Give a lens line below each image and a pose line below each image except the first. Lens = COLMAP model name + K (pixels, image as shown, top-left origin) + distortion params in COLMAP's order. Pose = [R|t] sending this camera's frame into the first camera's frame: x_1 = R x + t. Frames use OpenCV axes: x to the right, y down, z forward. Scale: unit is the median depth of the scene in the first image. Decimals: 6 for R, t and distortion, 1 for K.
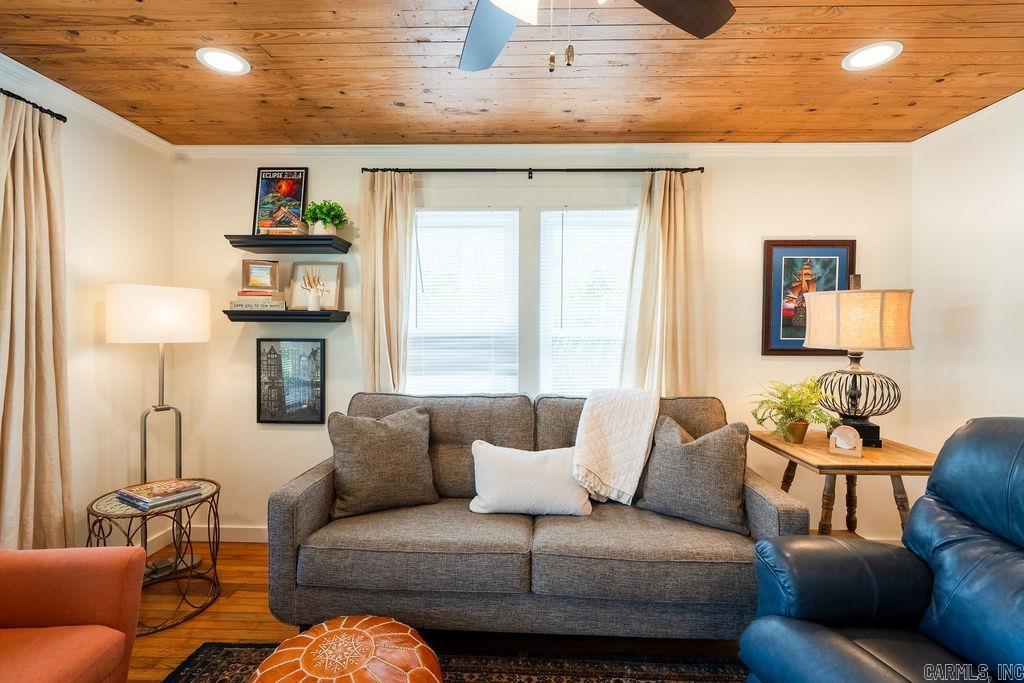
lens RADIAL K [[457.9, 0, 510.4], [0, 457.9, 342.4], [0, 0, 1]] dist [-0.003132, 0.001622]
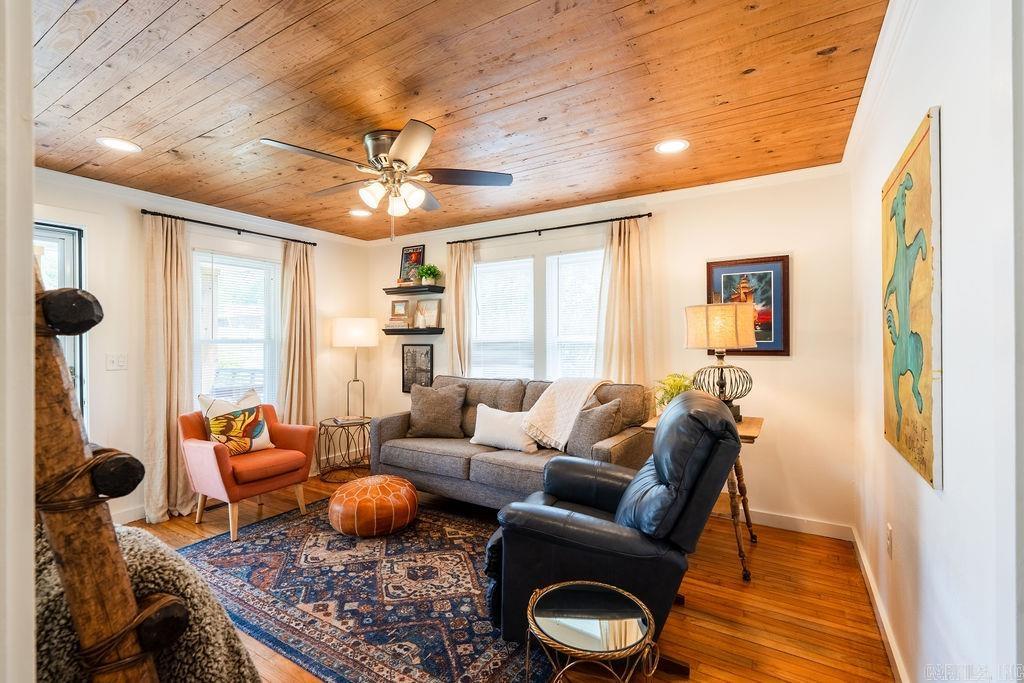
lens RADIAL K [[457.9, 0, 510.4], [0, 457.9, 342.4], [0, 0, 1]] dist [-0.003132, 0.001622]
pose [[0.869897, -0.008994, -0.493152, 0.710986], [0.001050, 0.999865, -0.016383, 0.013978], [0.493233, 0.013734, 0.869789, -0.344149]]
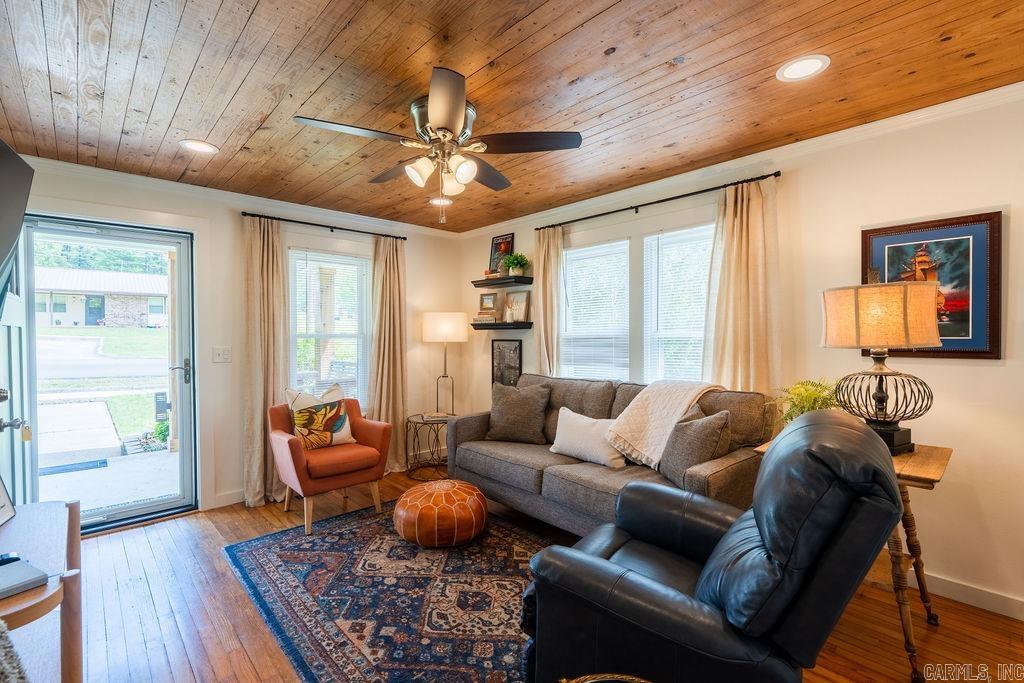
lens RADIAL K [[457.9, 0, 510.4], [0, 457.9, 342.4], [0, 0, 1]] dist [-0.003132, 0.001622]
pose [[0.707833, 0.001073, -0.706379, 0.713126], [-0.006623, 0.999965, -0.005118, 0.010445], [0.706349, 0.008301, 0.707815, -0.147027]]
